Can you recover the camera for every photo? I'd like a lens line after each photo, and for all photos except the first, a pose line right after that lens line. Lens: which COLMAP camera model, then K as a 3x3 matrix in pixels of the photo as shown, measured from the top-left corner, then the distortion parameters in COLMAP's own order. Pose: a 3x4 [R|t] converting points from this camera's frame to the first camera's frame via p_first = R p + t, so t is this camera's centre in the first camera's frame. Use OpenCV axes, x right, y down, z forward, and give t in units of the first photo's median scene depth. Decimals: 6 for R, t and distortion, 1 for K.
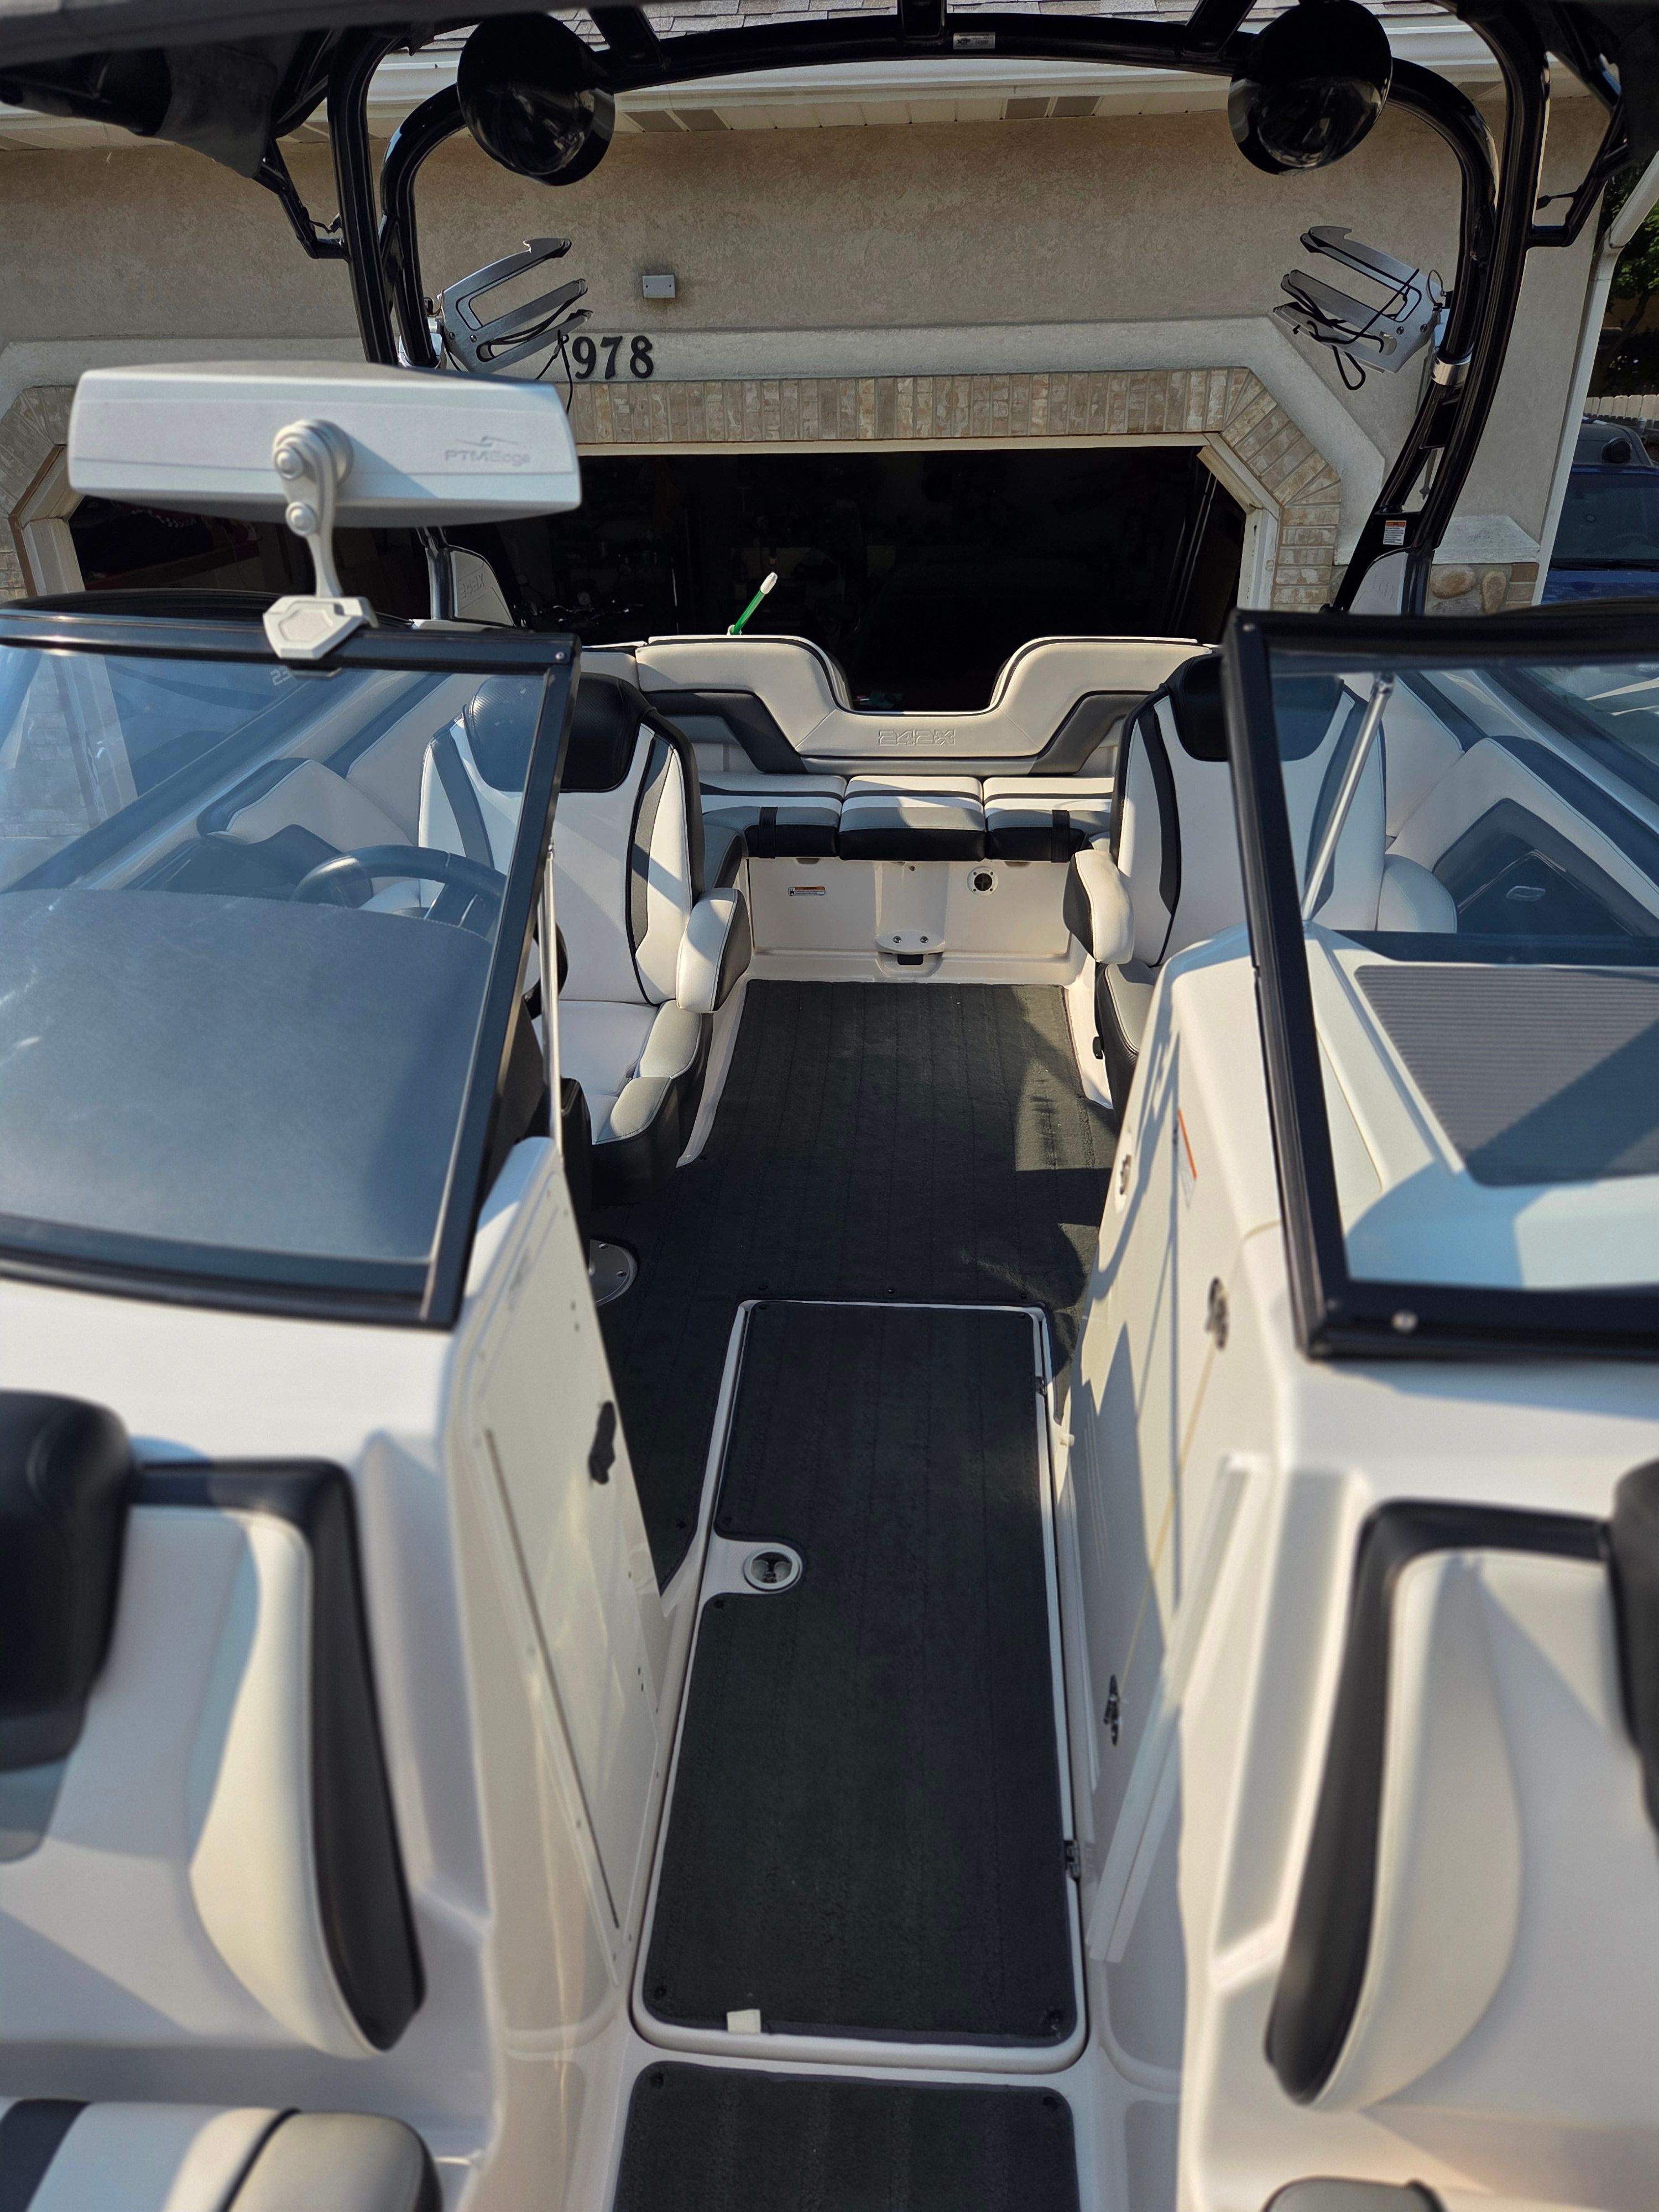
lens RADIAL K [[1510.9, 0, 829.5], [0, 1510.9, 1106.0], [0, 0, 1]] dist [0.048788, -0.005905]
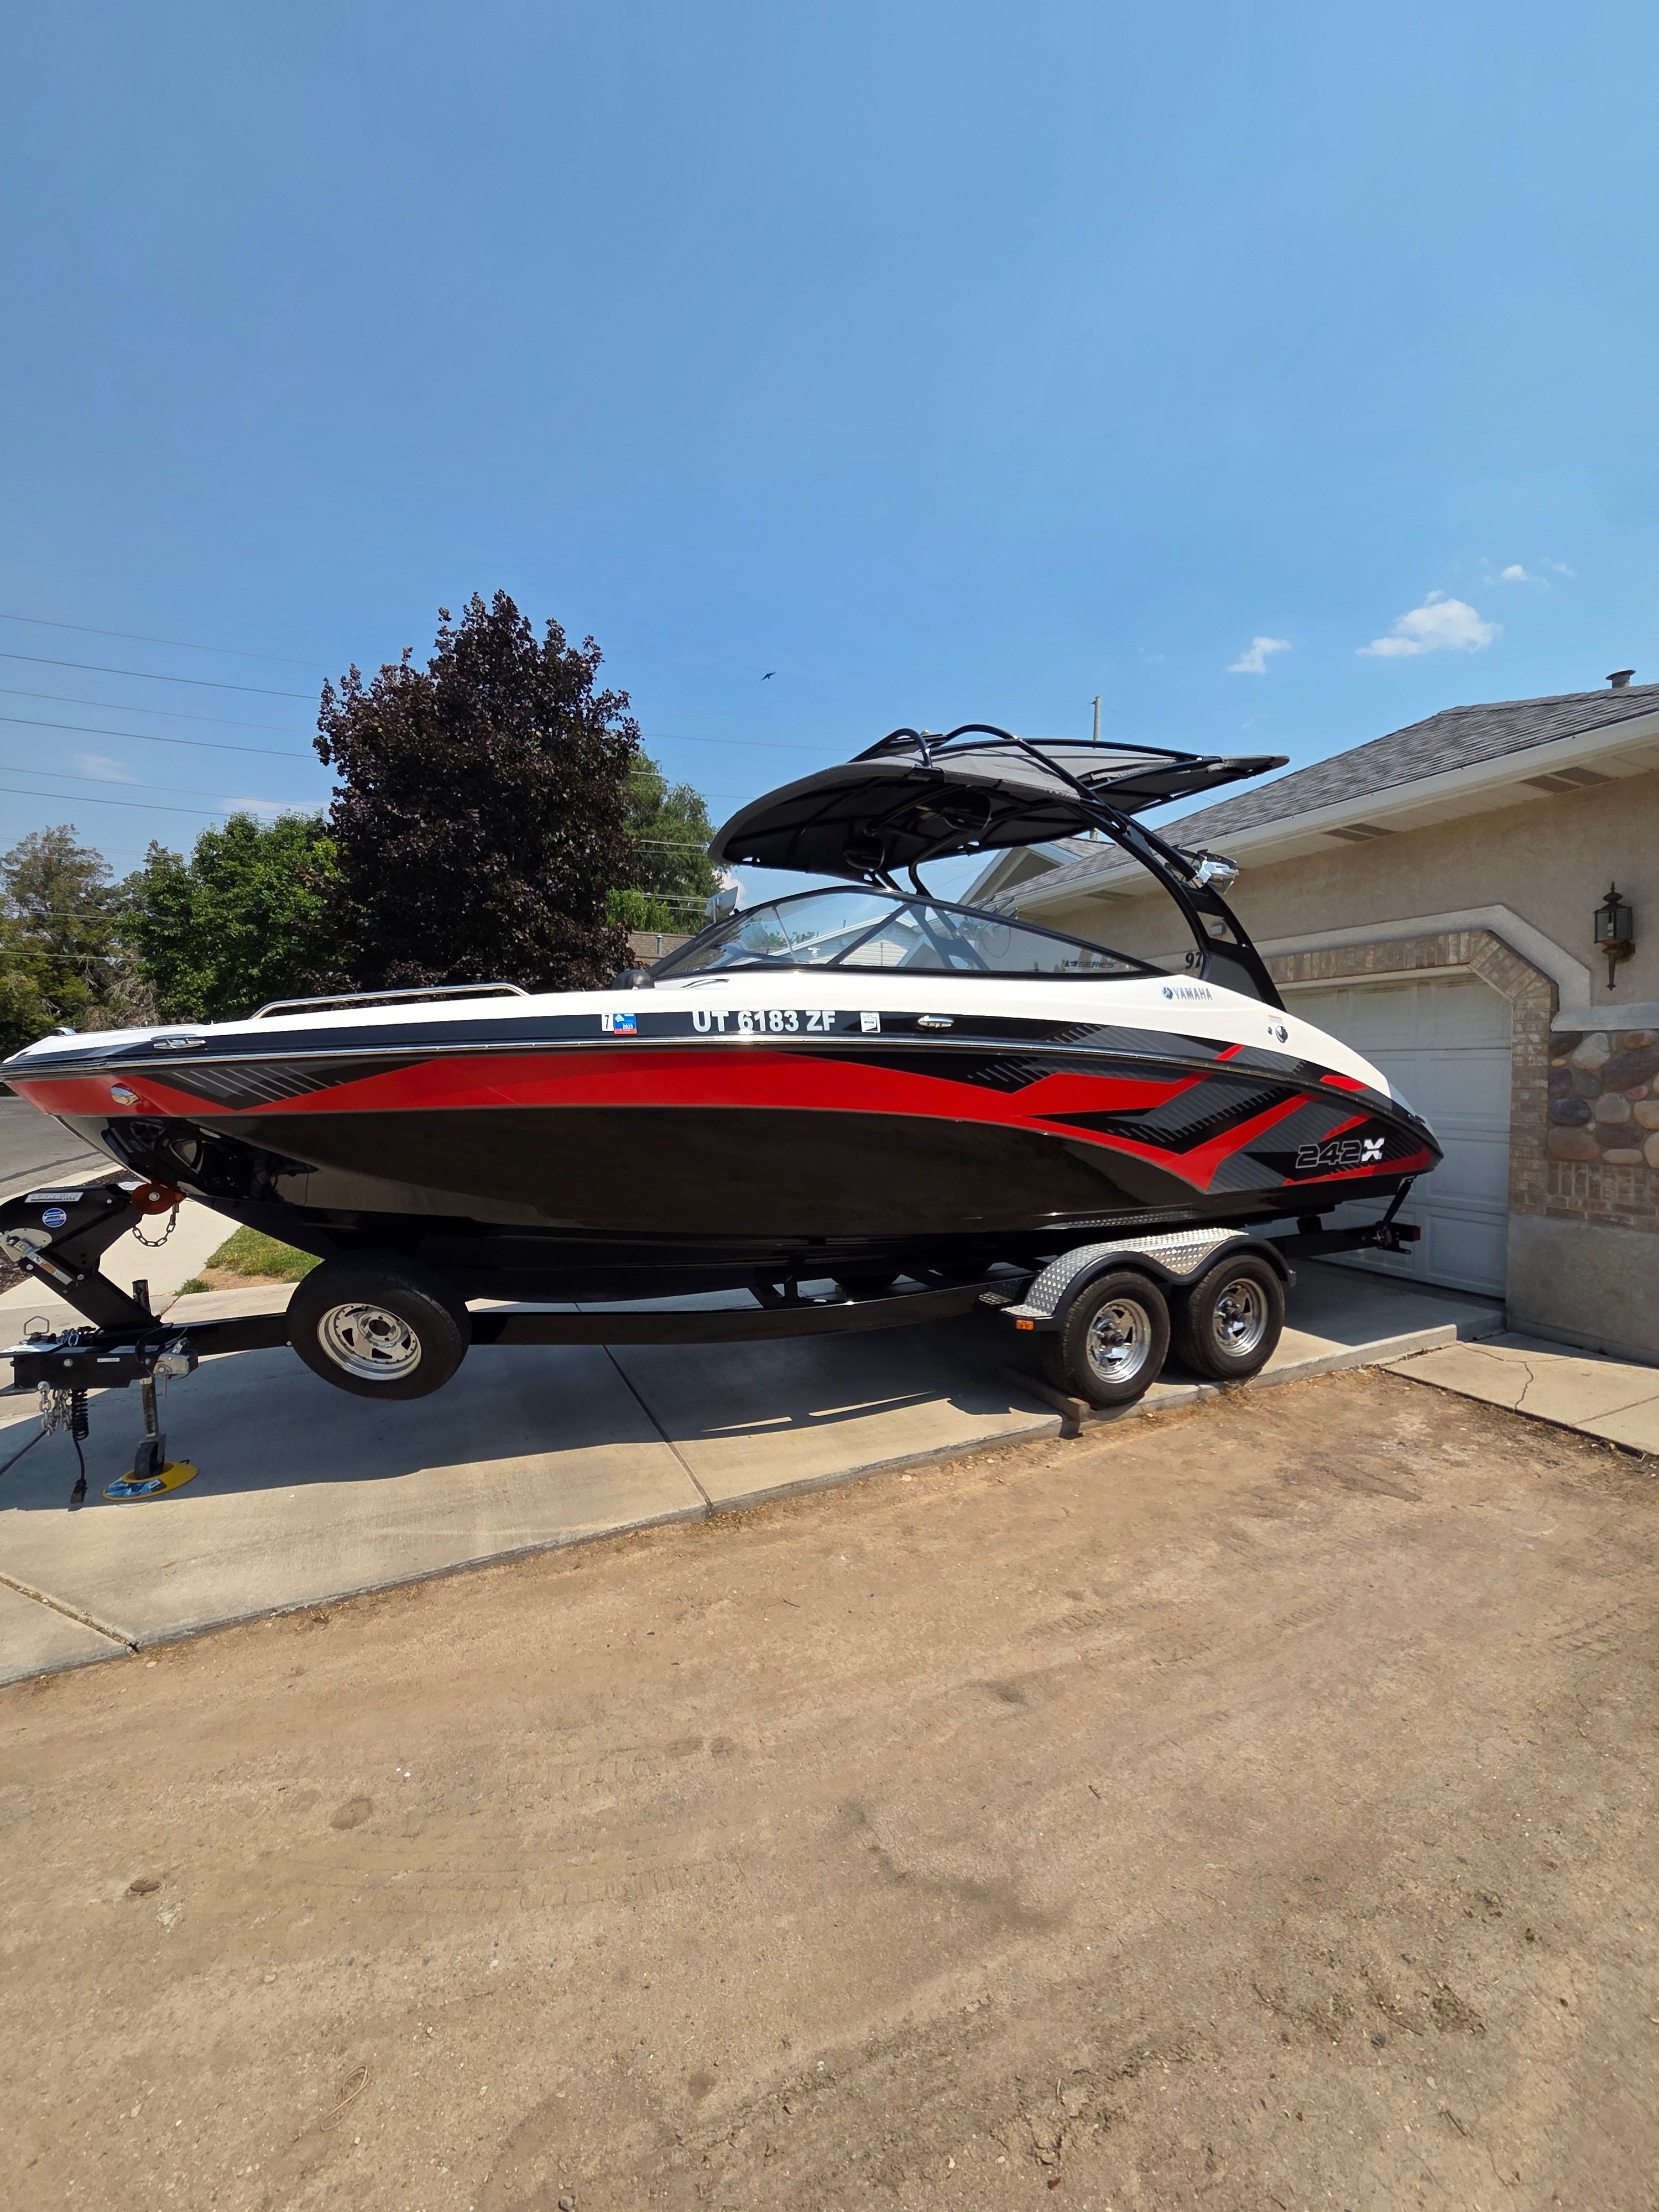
lens RADIAL K [[882.7, 0, 829.5], [0, 882.7, 1106.0], [0, 0, 1]] dist [-0.017532, -0.000104]
pose [[0.525235, 0.049810, -0.849498, 0.729219], [-0.399545, 0.895841, -0.194507, 0.198828], [0.751327, 0.441575, 0.490428, 0.021223]]
